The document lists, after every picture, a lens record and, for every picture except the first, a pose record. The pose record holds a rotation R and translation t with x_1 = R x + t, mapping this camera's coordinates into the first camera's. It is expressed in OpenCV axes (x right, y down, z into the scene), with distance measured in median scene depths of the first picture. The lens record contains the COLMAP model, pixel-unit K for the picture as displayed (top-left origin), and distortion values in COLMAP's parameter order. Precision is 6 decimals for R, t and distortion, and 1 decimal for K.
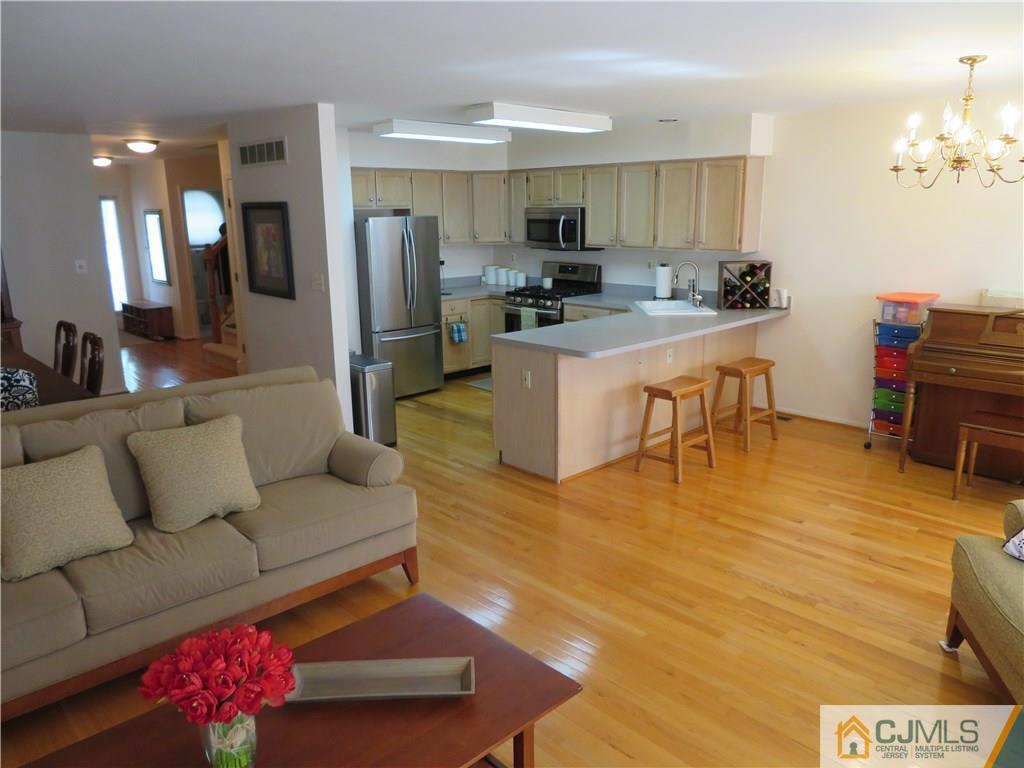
lens RADIAL K [[737.9, 0, 512.0], [0, 737.9, 384.0], [0, 0, 1]] dist [-0.005562, -0.000078]
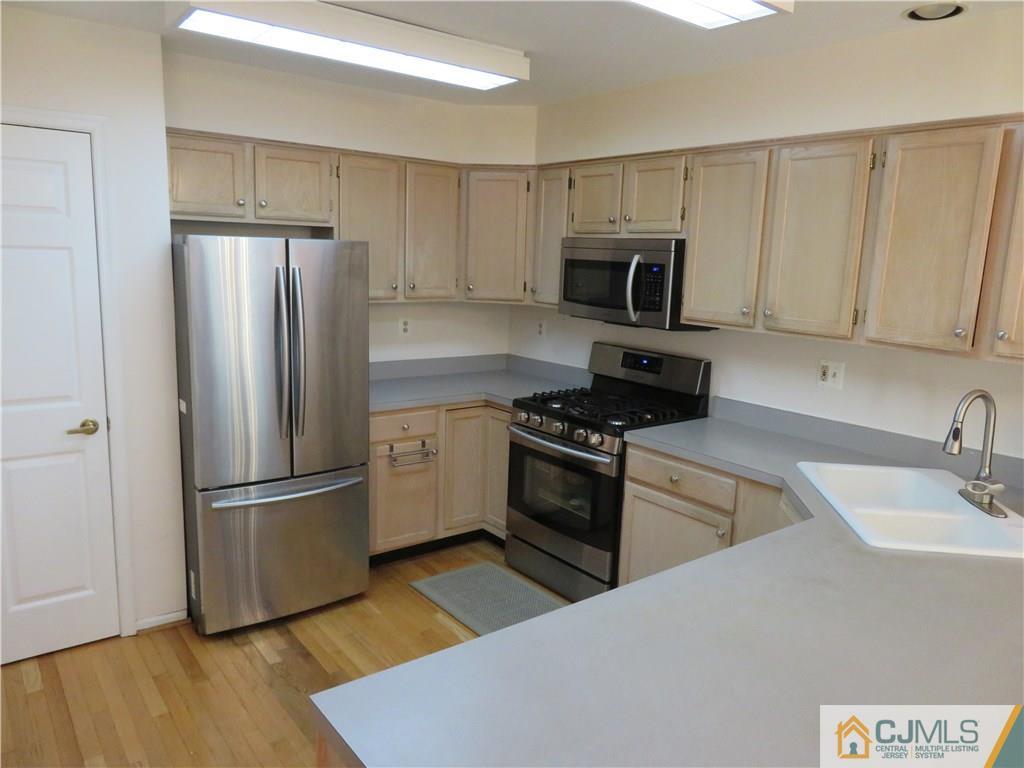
lens RADIAL K [[737.9, 0, 512.0], [0, 737.9, 384.0], [0, 0, 1]] dist [-0.005562, -0.000078]
pose [[0.993956, 0.063950, -0.089233, 0.038946], [-0.069037, 0.996090, -0.055128, -0.119934], [0.085359, 0.060955, 0.994484, 0.555031]]
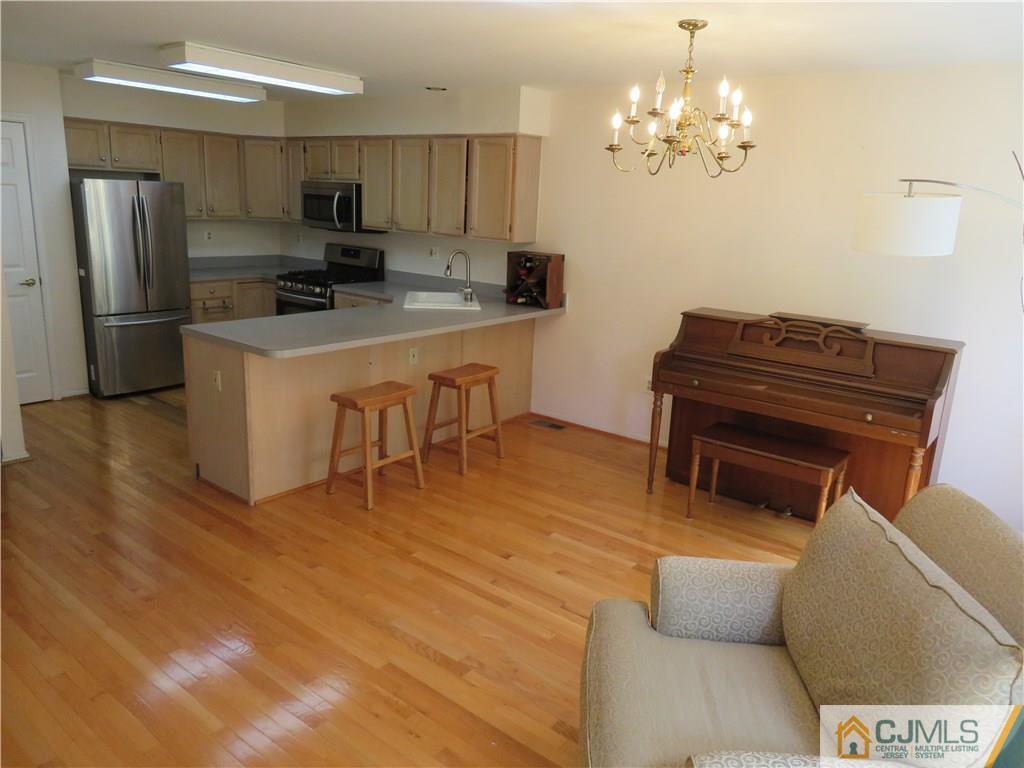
lens RADIAL K [[737.9, 0, 512.0], [0, 737.9, 384.0], [0, 0, 1]] dist [-0.005562, -0.000078]
pose [[0.989177, 0.023394, 0.144848, 0.162054], [-0.025717, 0.999569, 0.014188, -0.015771], [-0.144454, -0.017760, 0.989352, 0.092704]]
